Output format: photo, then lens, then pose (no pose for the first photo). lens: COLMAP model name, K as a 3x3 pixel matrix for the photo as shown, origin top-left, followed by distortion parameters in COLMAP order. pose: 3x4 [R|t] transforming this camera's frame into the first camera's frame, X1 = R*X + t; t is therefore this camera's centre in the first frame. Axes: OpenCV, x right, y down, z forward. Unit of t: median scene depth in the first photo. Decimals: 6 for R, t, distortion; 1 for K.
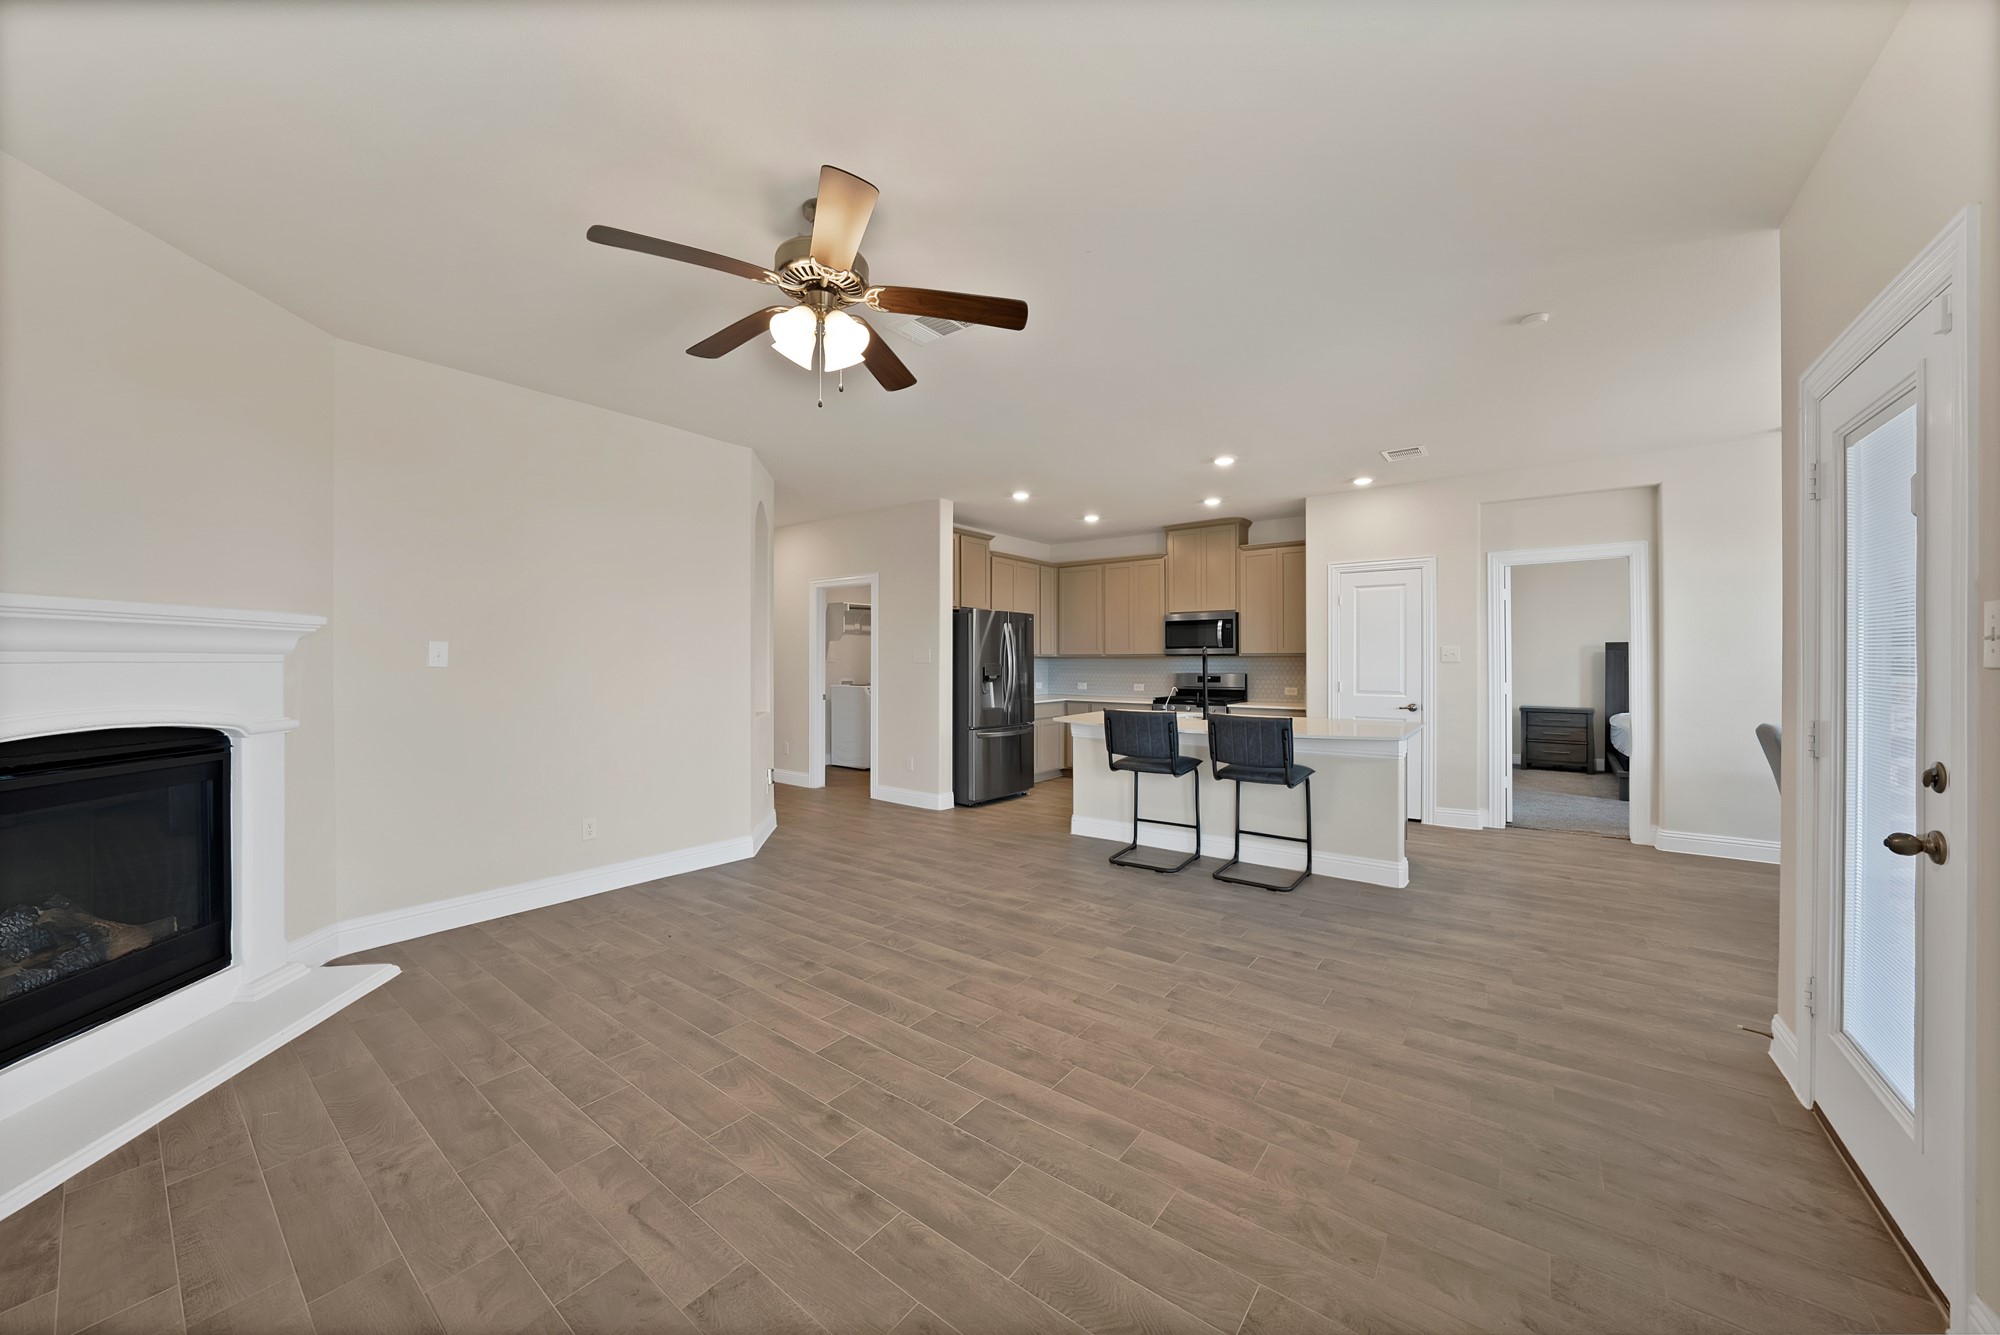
lens RADIAL K [[721.2, 0, 996.3], [0, 721.2, 658.1], [0, 0, 1]] dist [-0.026414, 0.000020]
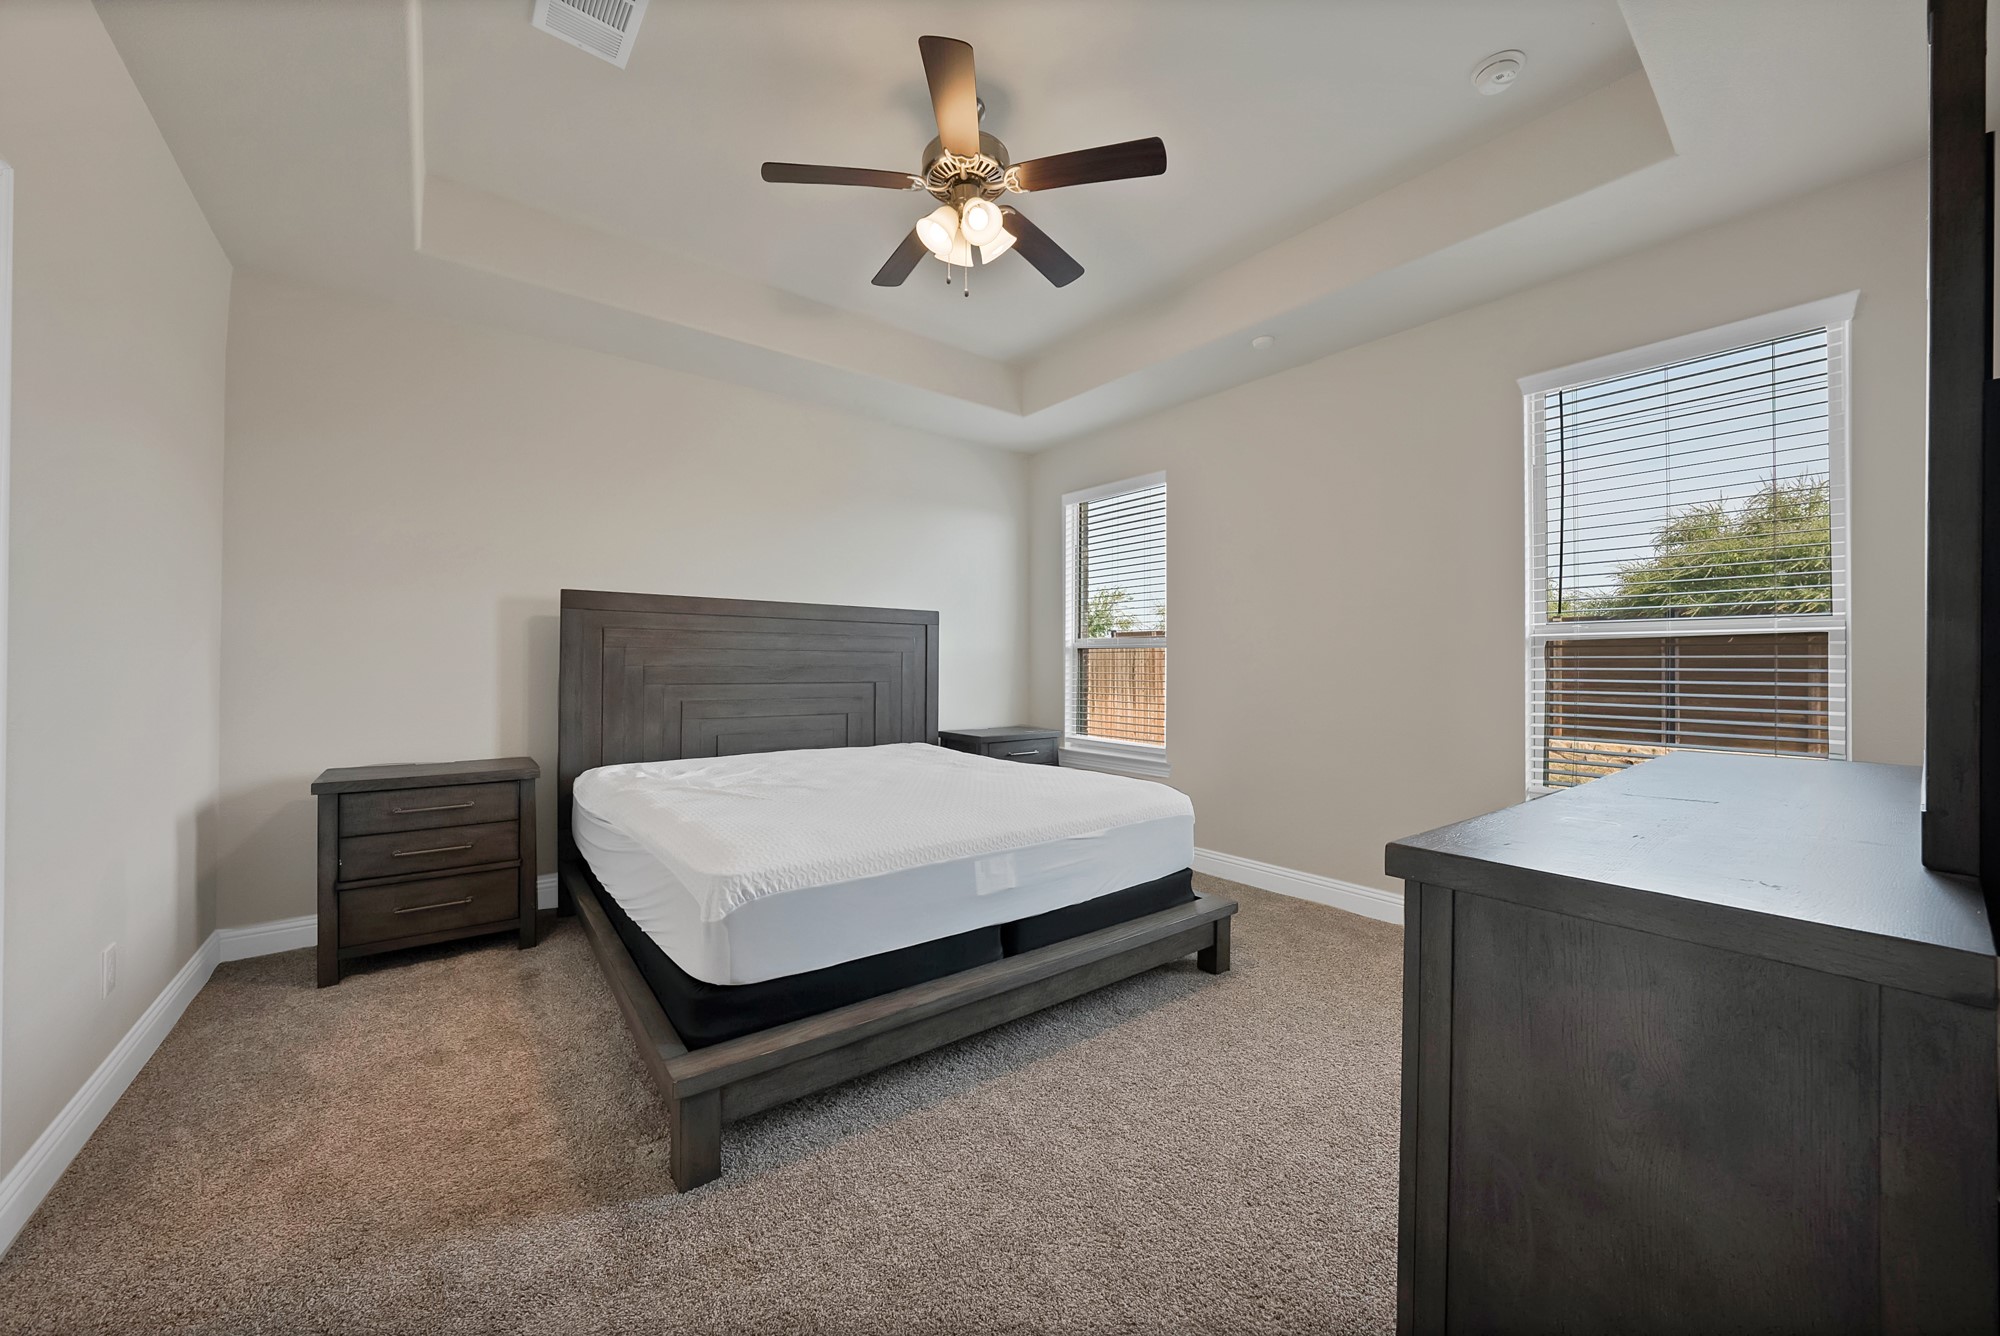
lens RADIAL K [[721.2, 0, 996.3], [0, 721.2, 658.6], [0, 0, 1]] dist [-0.026414, 0.000020]
pose [[0.252981, 0.008640, 0.967433, 1.014703], [-0.006505, 0.999953, -0.007229, 0.033714], [-0.967449, -0.004465, 0.253025, 1.253077]]
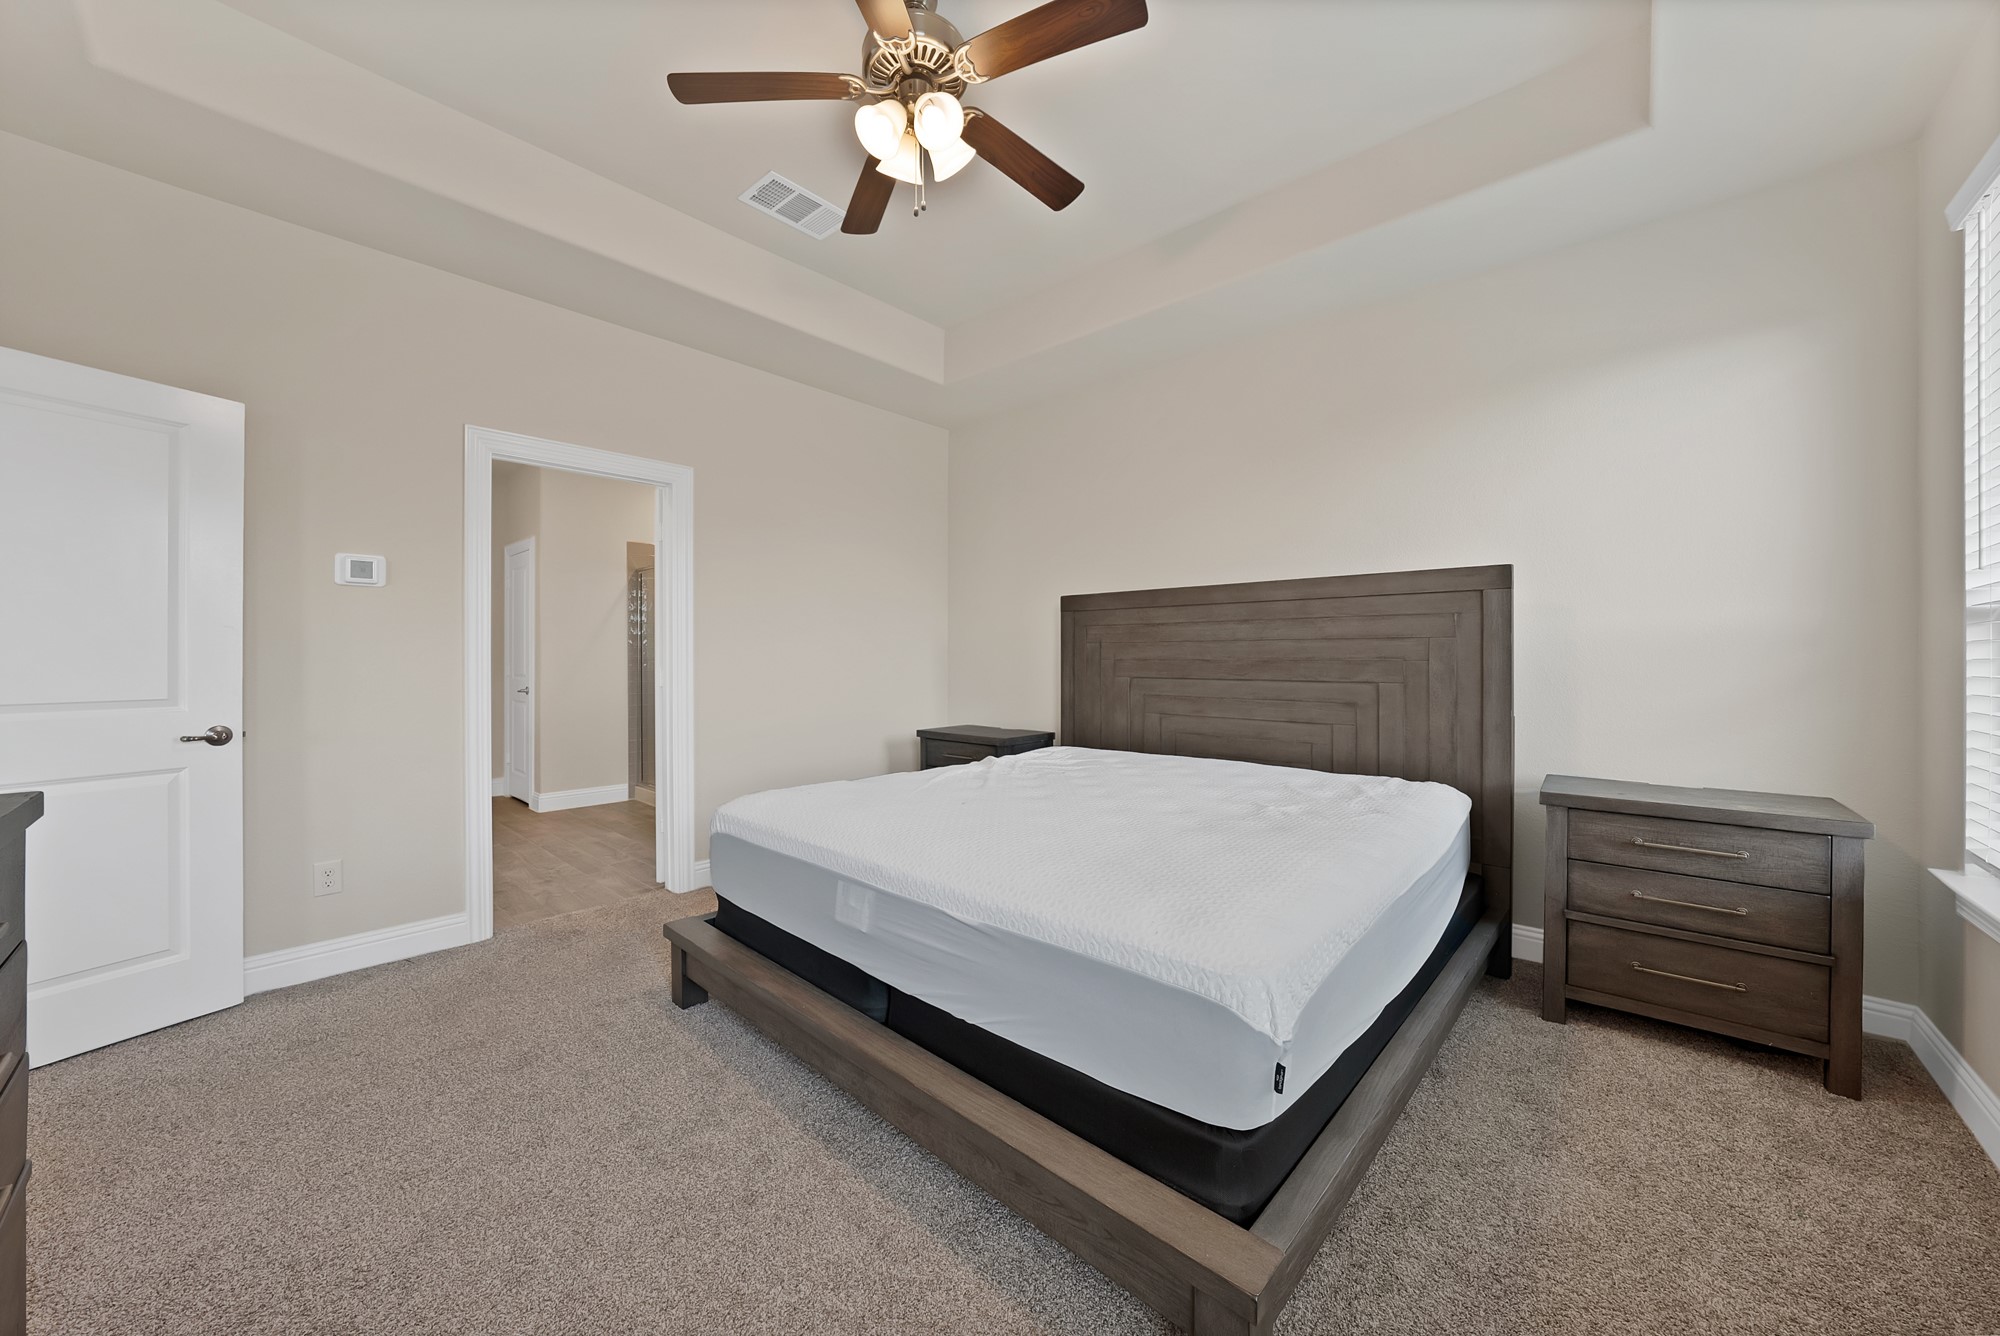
lens RADIAL K [[721.2, 0, 996.3], [0, 721.2, 658.6], [0, 0, 1]] dist [-0.026414, 0.000020]
pose [[0.995713, -0.002042, -0.092478, 1.622133], [0.002432, 0.999989, 0.004115, 0.033626], [0.092469, -0.004322, 0.995706, 0.968445]]
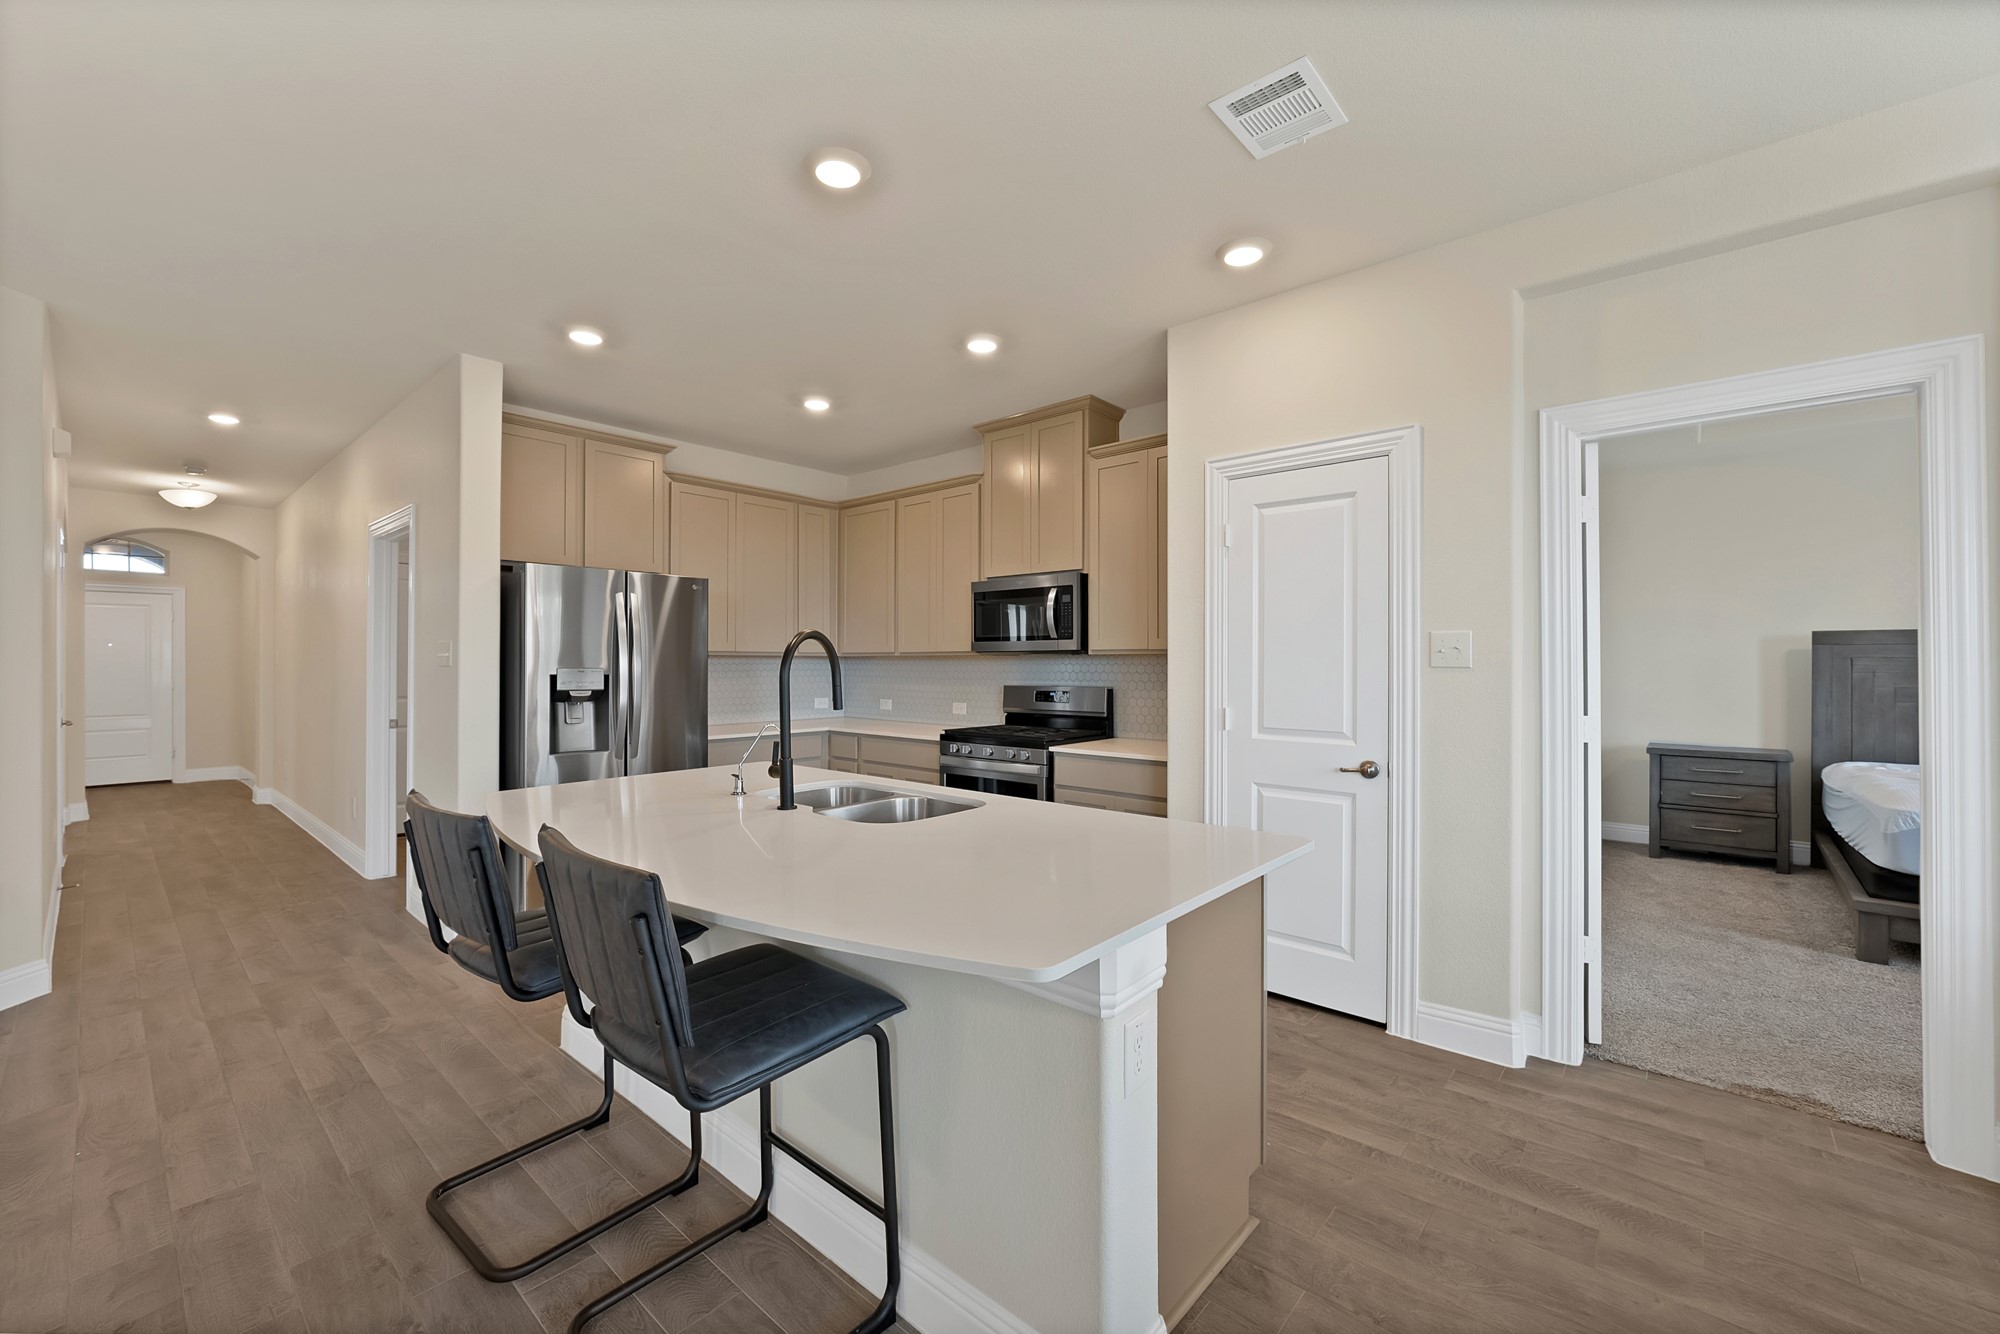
lens RADIAL K [[811.6, 0, 998.8], [0, 811.6, 659.8], [0, 0, 1]] dist [-0.018820, 0.006048]
pose [[0.998069, 0.001043, -0.062104, 0.509242], [-0.001138, 0.999998, -0.001485, 0.003397], [0.062102, 0.001553, 0.998069, 0.640613]]
